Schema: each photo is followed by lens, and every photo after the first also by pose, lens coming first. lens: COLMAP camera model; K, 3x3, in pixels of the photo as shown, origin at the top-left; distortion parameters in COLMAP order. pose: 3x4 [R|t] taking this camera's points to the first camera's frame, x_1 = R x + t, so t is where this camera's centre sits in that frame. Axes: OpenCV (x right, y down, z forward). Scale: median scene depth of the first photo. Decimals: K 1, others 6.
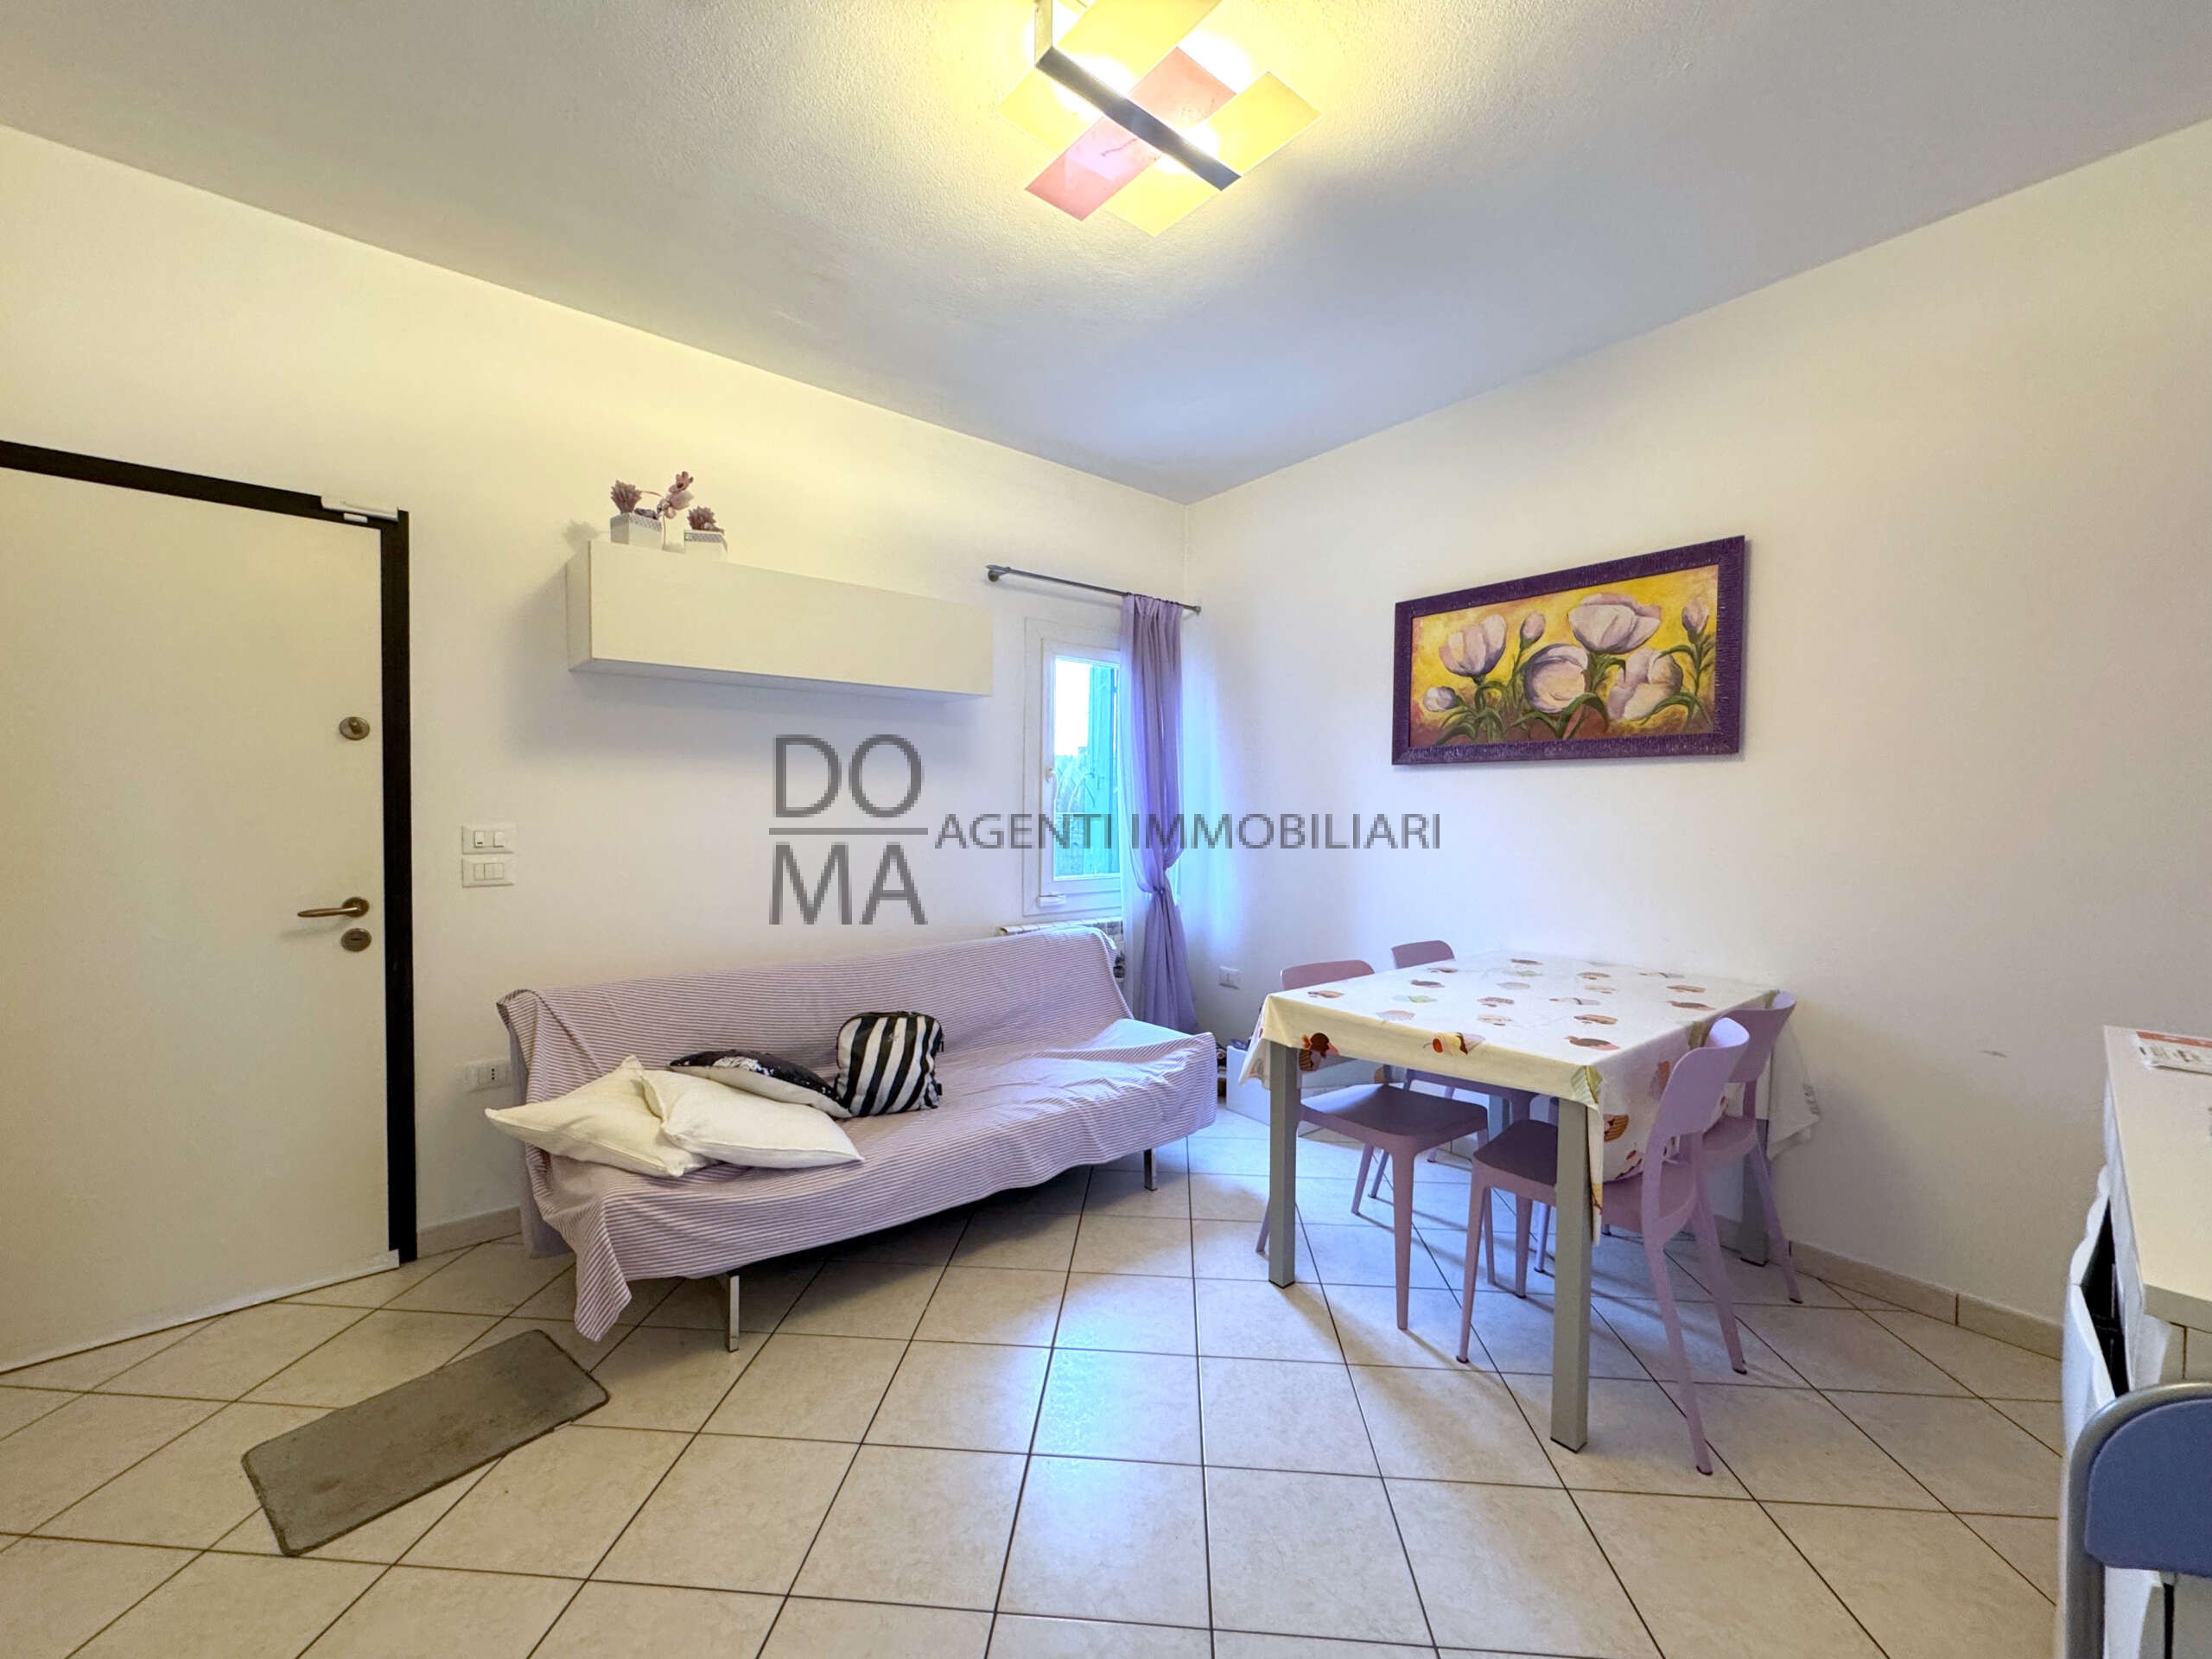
lens RADIAL K [[883.8, 0, 1106.0], [0, 883.8, 829.5], [0, 0, 1]] dist [0.001374, 0.000472]
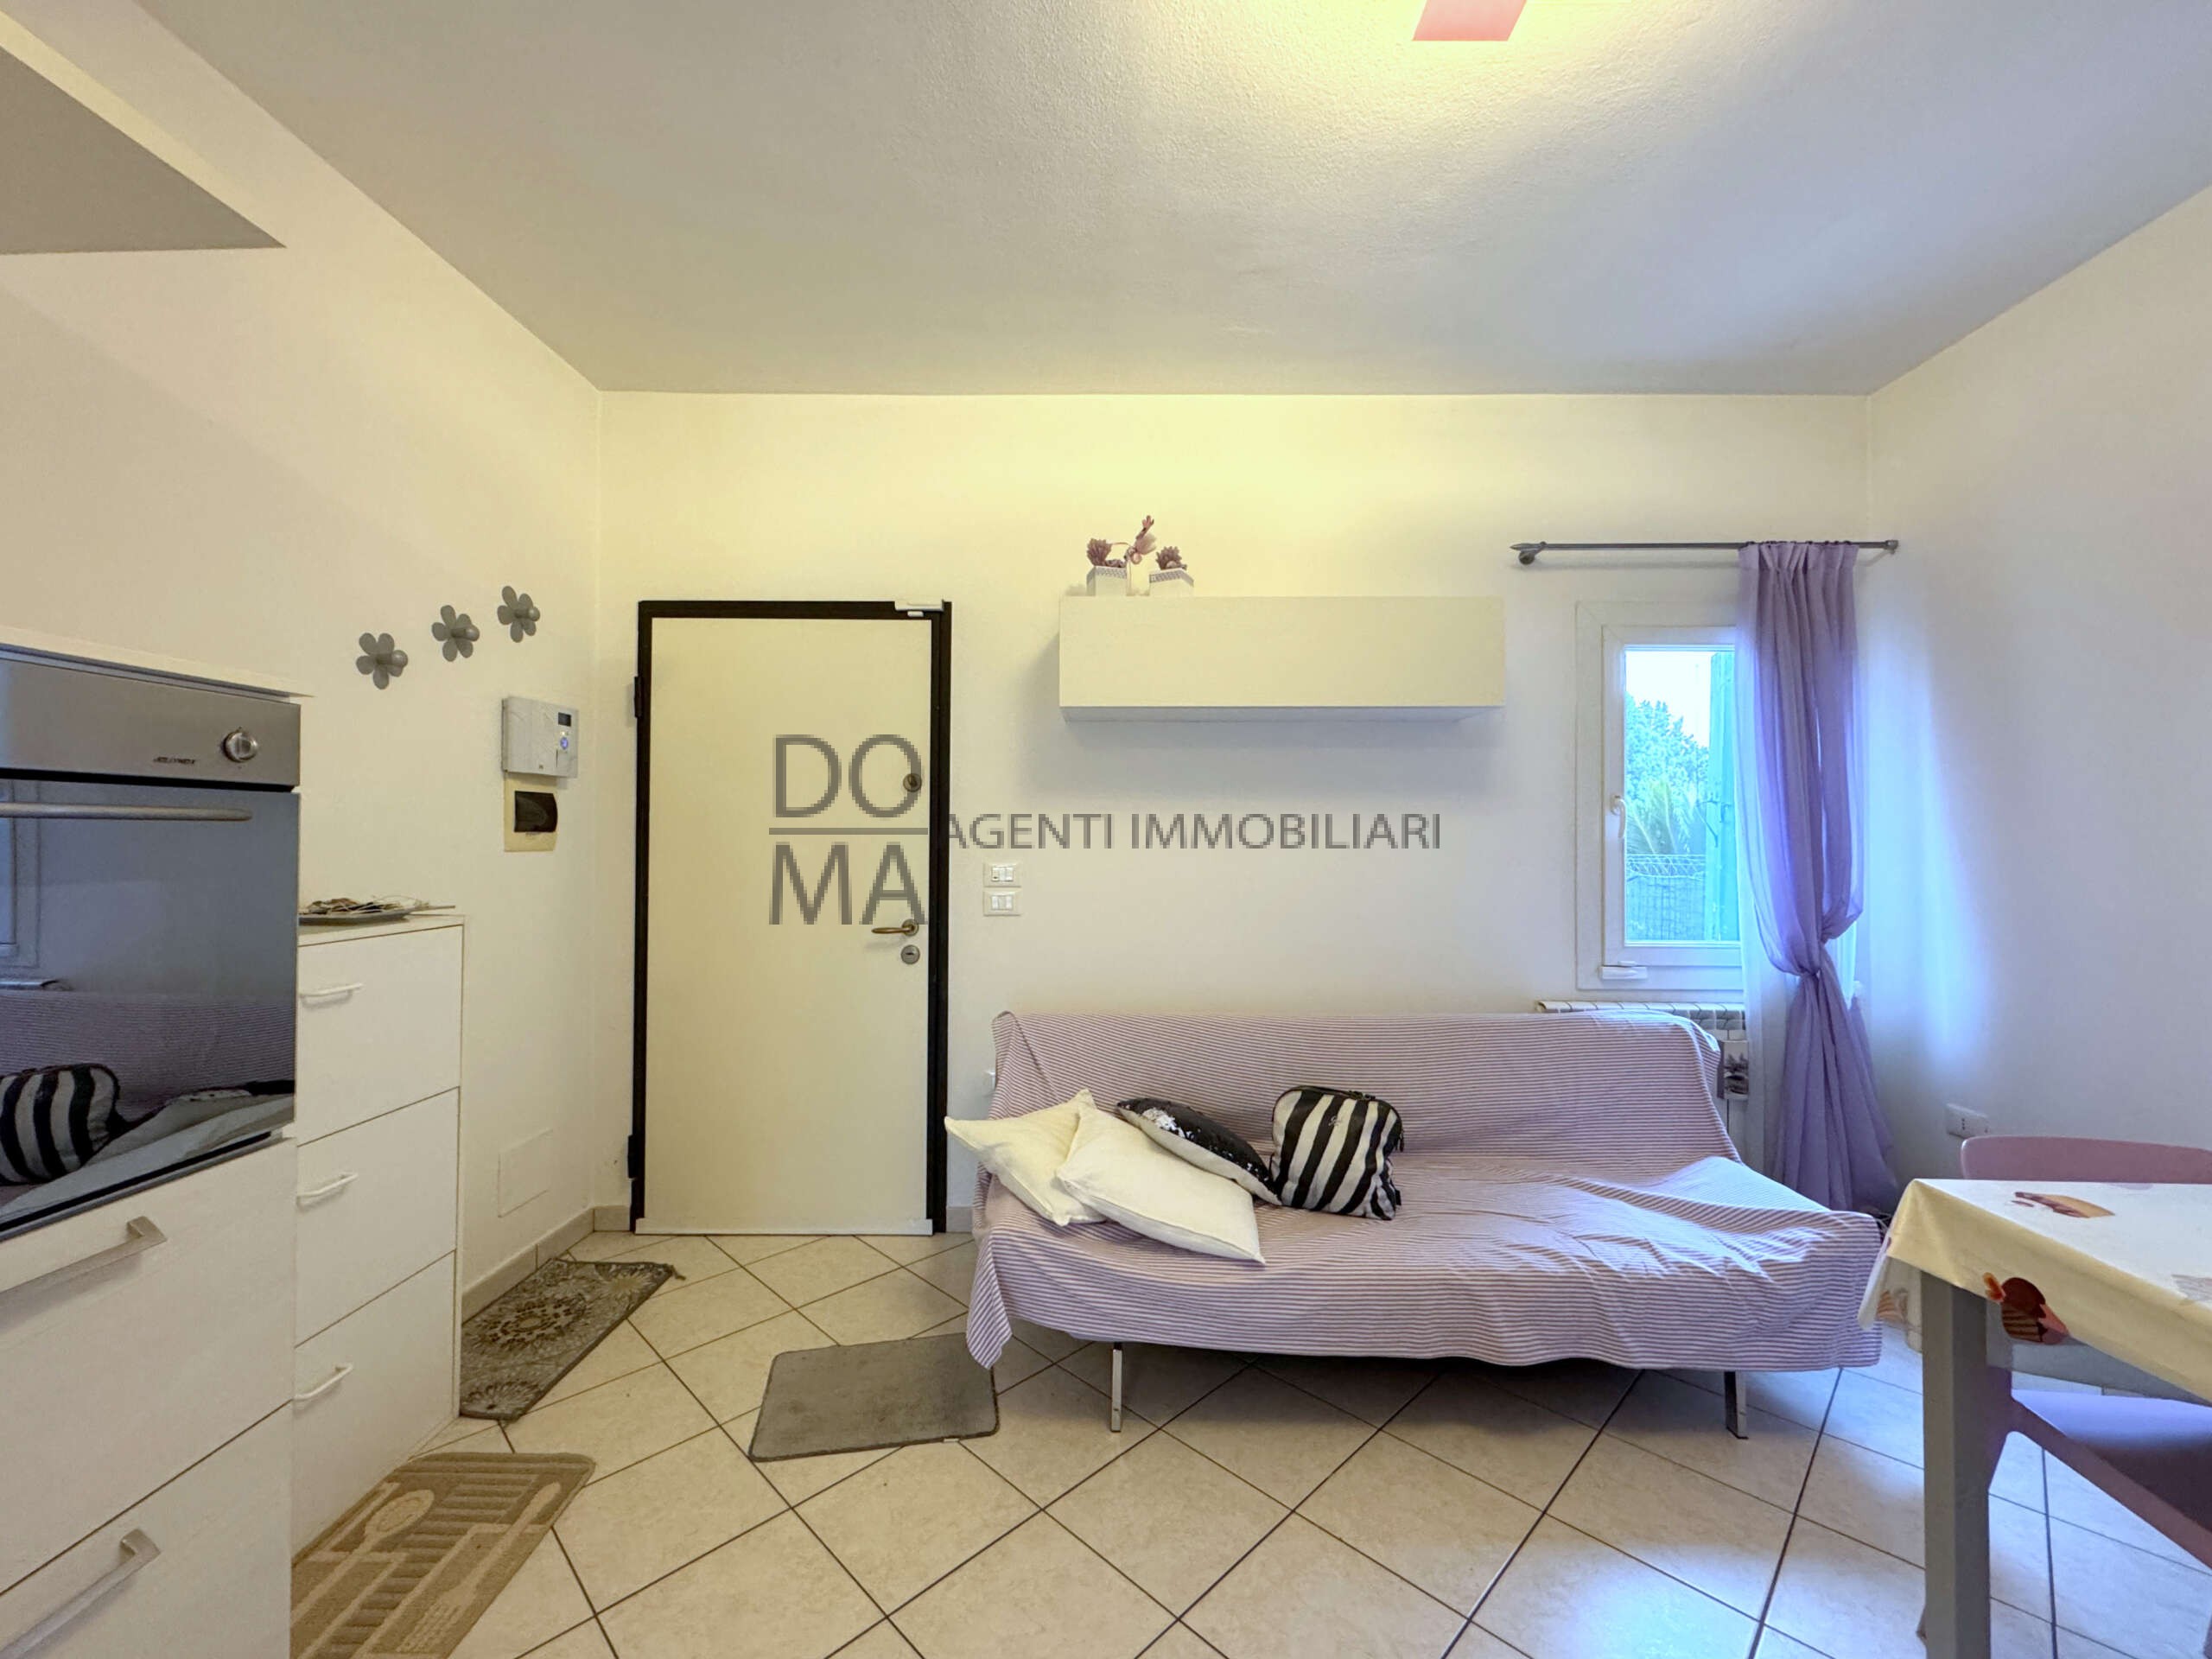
lens RADIAL K [[903.2, 0, 1106.0], [0, 903.2, 829.5], [0, 0, 1]] dist [-0.000213, 0.000048]
pose [[0.756949, -0.011596, -0.653371, 0.159002], [-0.017618, 0.999117, -0.038143, -0.004879], [0.653237, 0.040383, 0.756076, 0.200628]]
